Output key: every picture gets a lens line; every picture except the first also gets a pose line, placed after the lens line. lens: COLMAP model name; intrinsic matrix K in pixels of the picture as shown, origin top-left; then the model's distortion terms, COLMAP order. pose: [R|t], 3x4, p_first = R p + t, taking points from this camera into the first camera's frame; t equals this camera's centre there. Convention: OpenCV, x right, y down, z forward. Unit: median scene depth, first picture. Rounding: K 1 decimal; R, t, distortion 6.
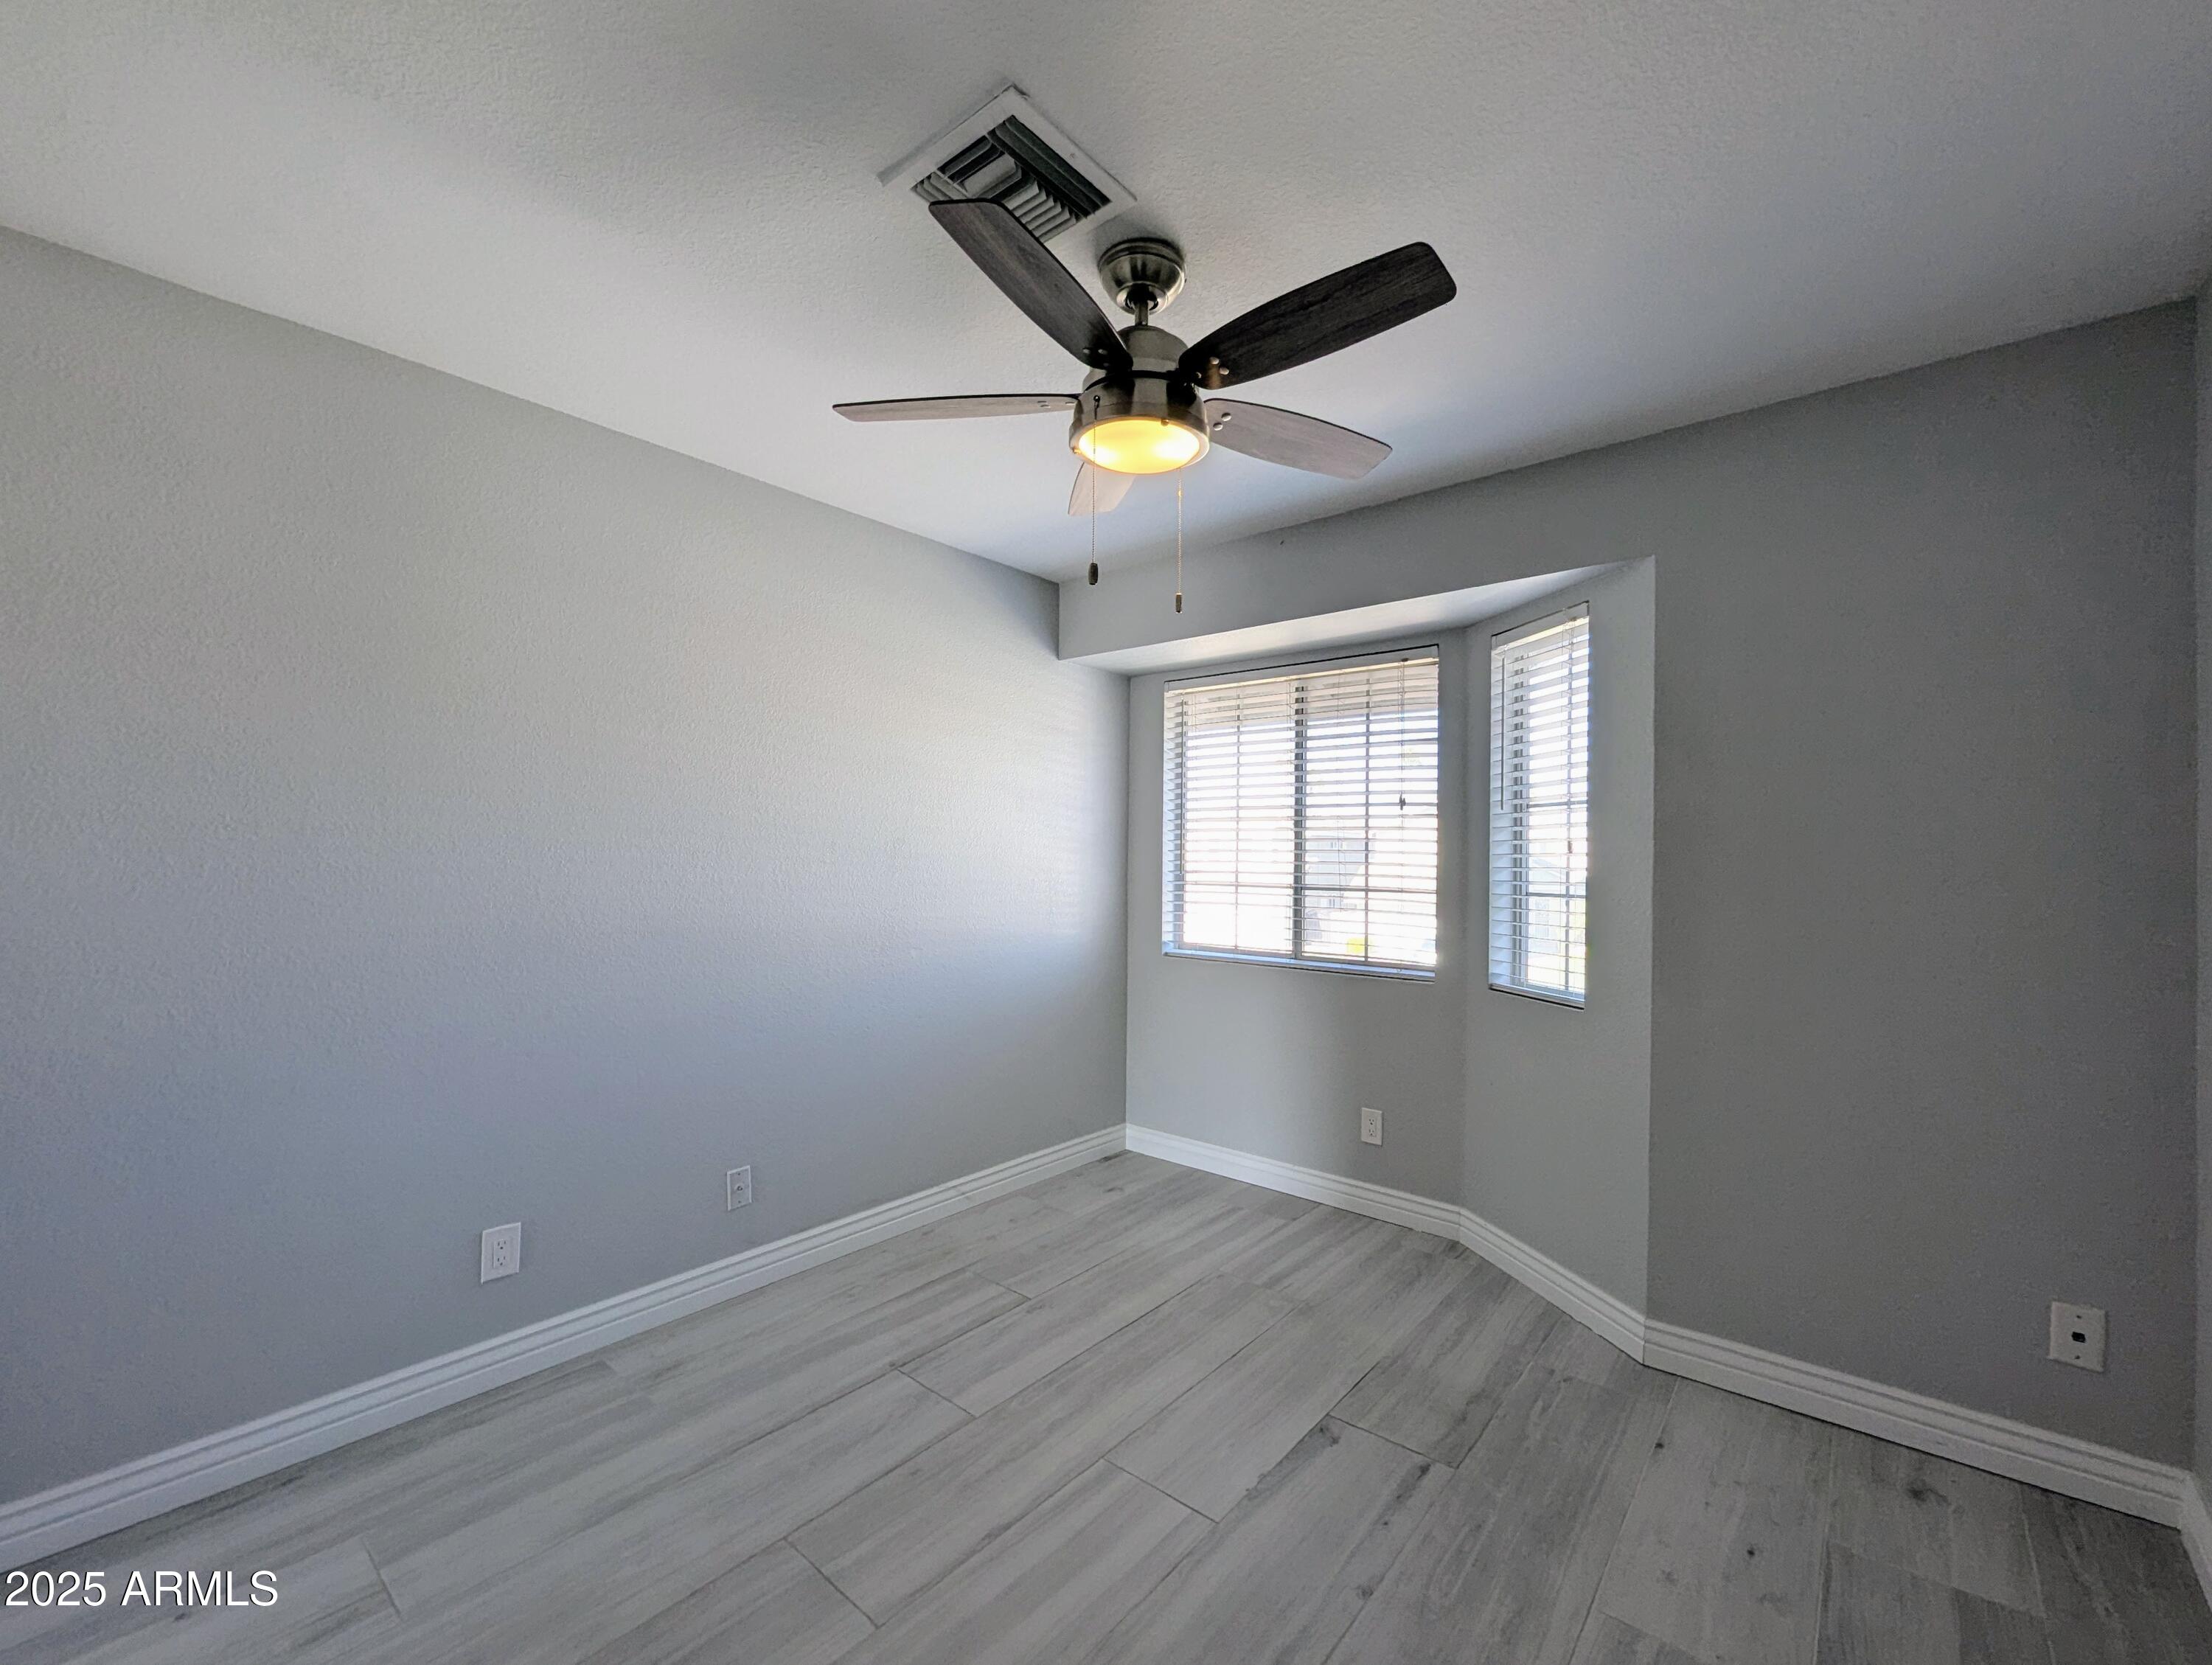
lens RADIAL K [[917.3, 0, 1106.9], [0, 917.3, 855.8], [0, 0, 1]] dist [-0.003094, 0.000692]
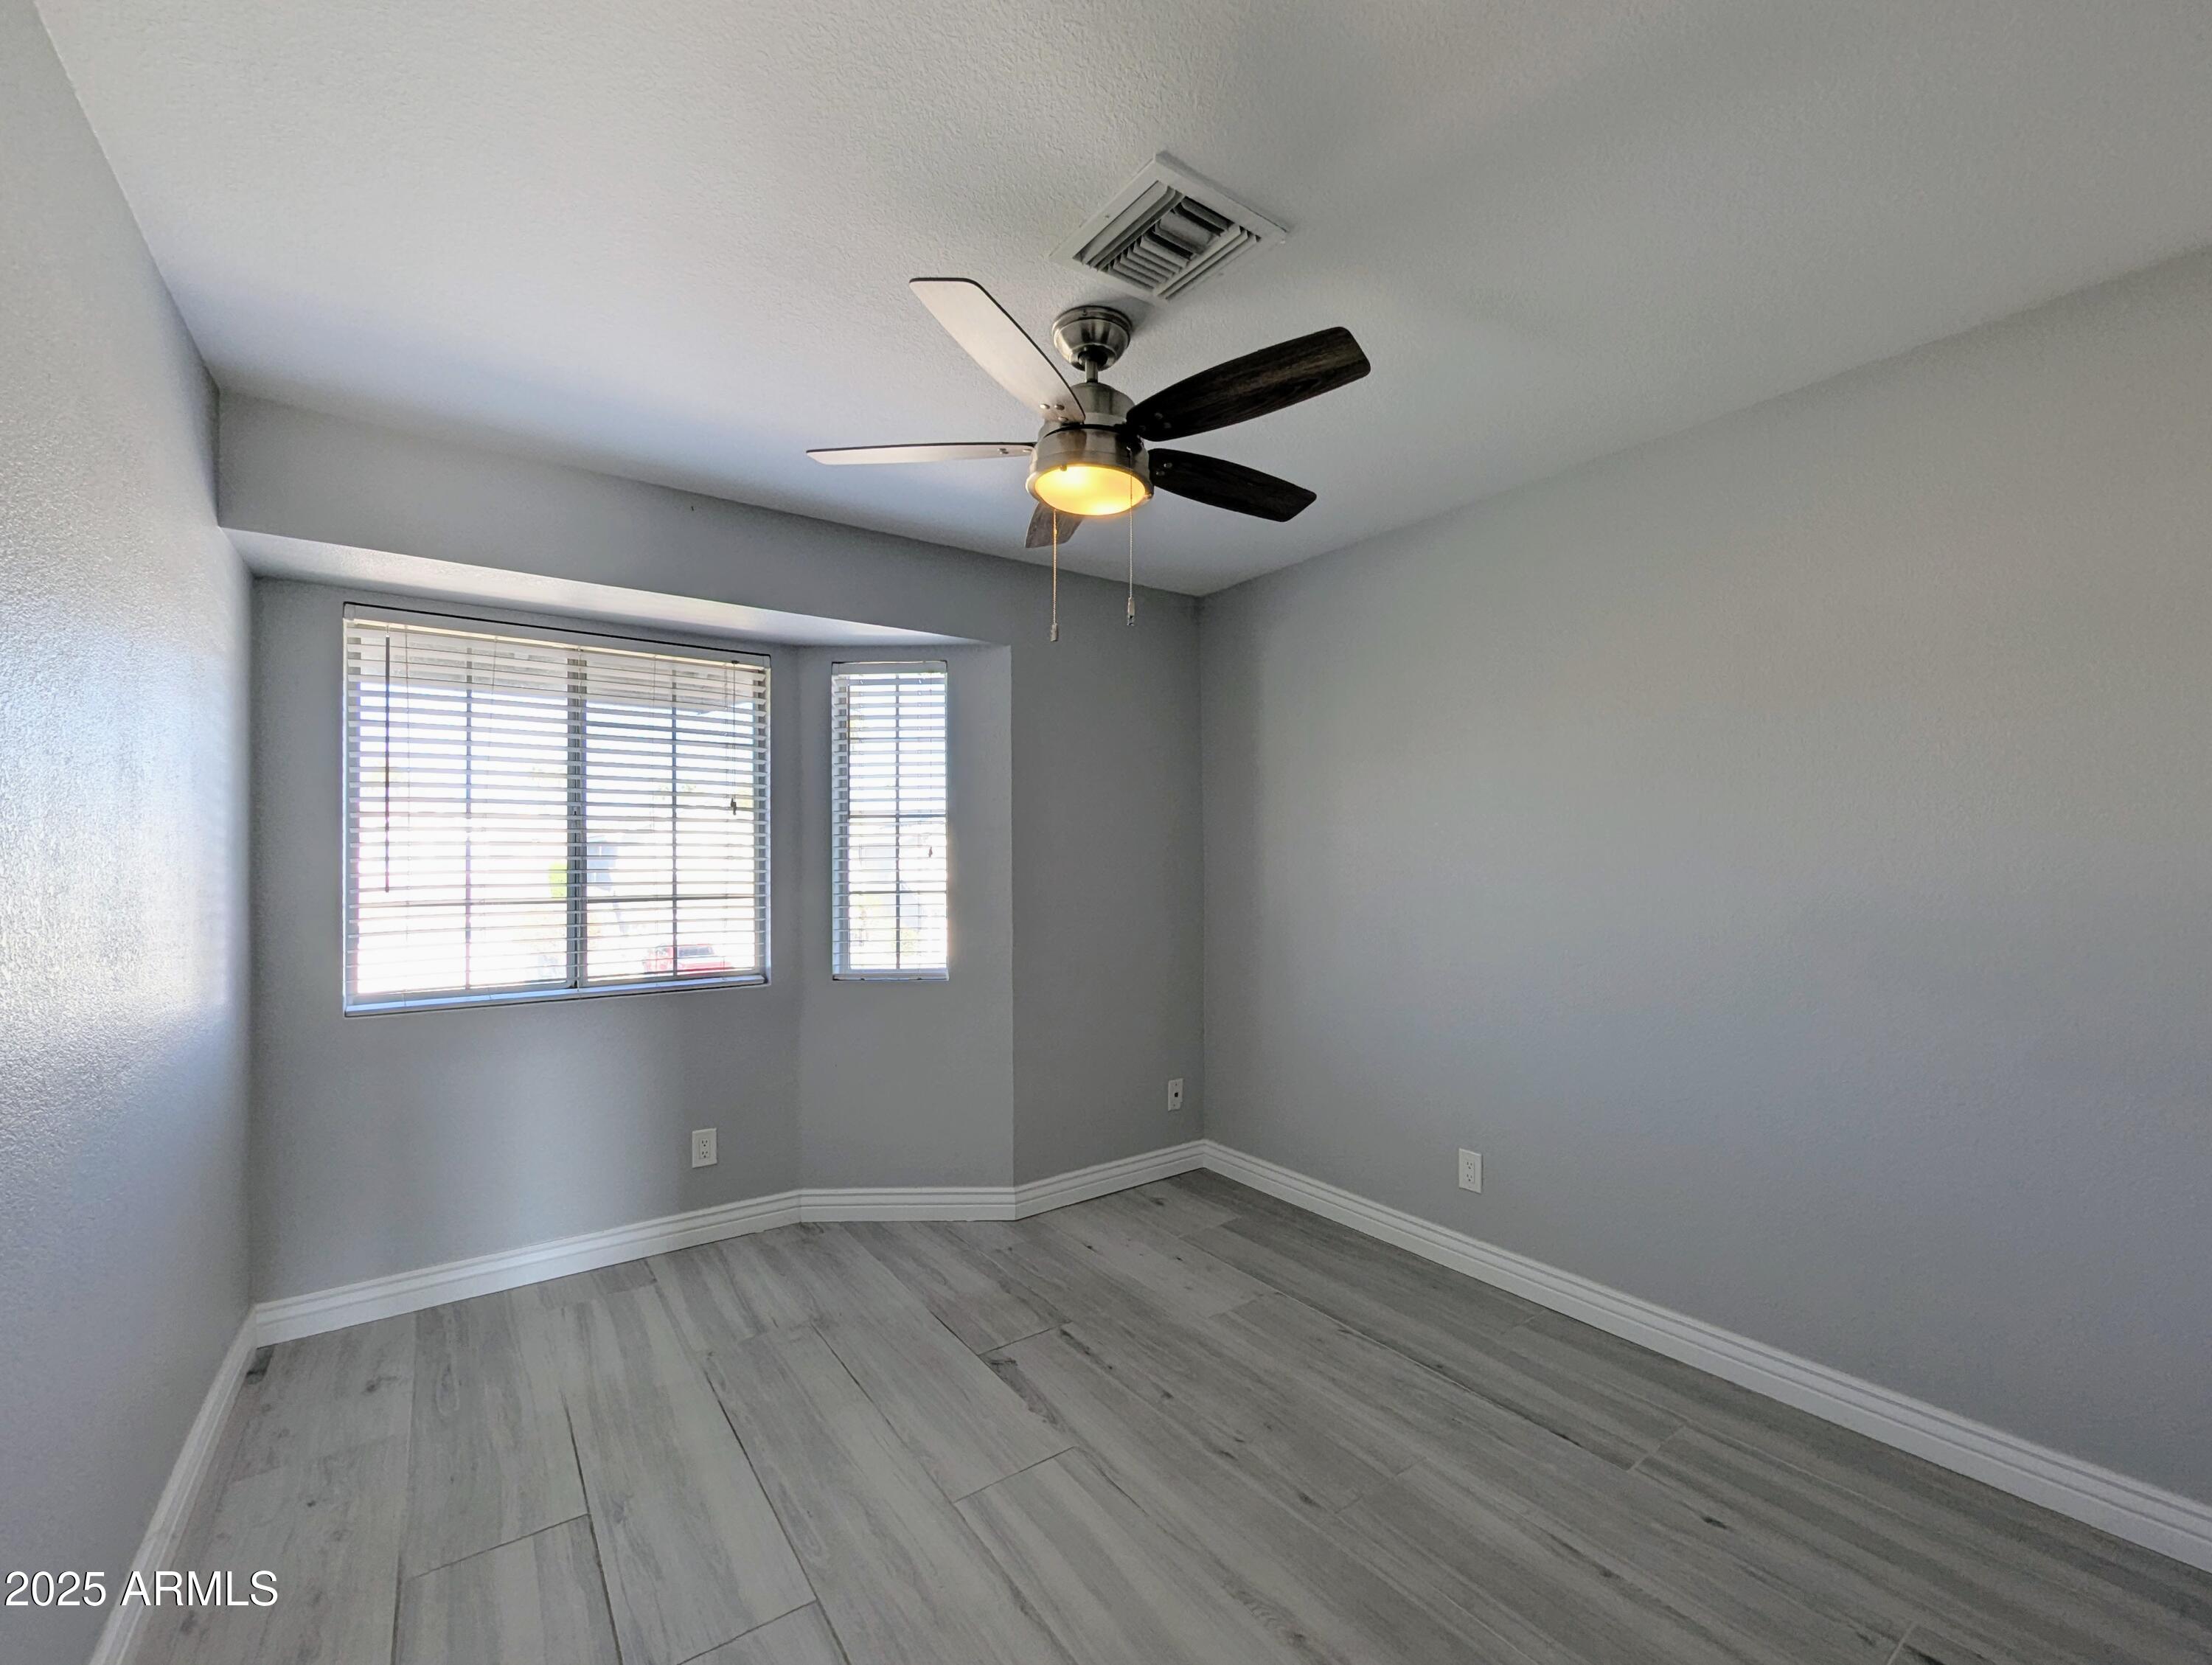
lens RADIAL K [[917.3, 0, 1106.9], [0, 917.3, 855.8], [0, 0, 1]] dist [-0.003094, 0.000692]
pose [[0.247502, -0.007693, 0.968857, -0.575609], [0.009289, 0.999941, 0.005567, -0.007929], [-0.968843, 0.007622, 0.247559, 0.399119]]
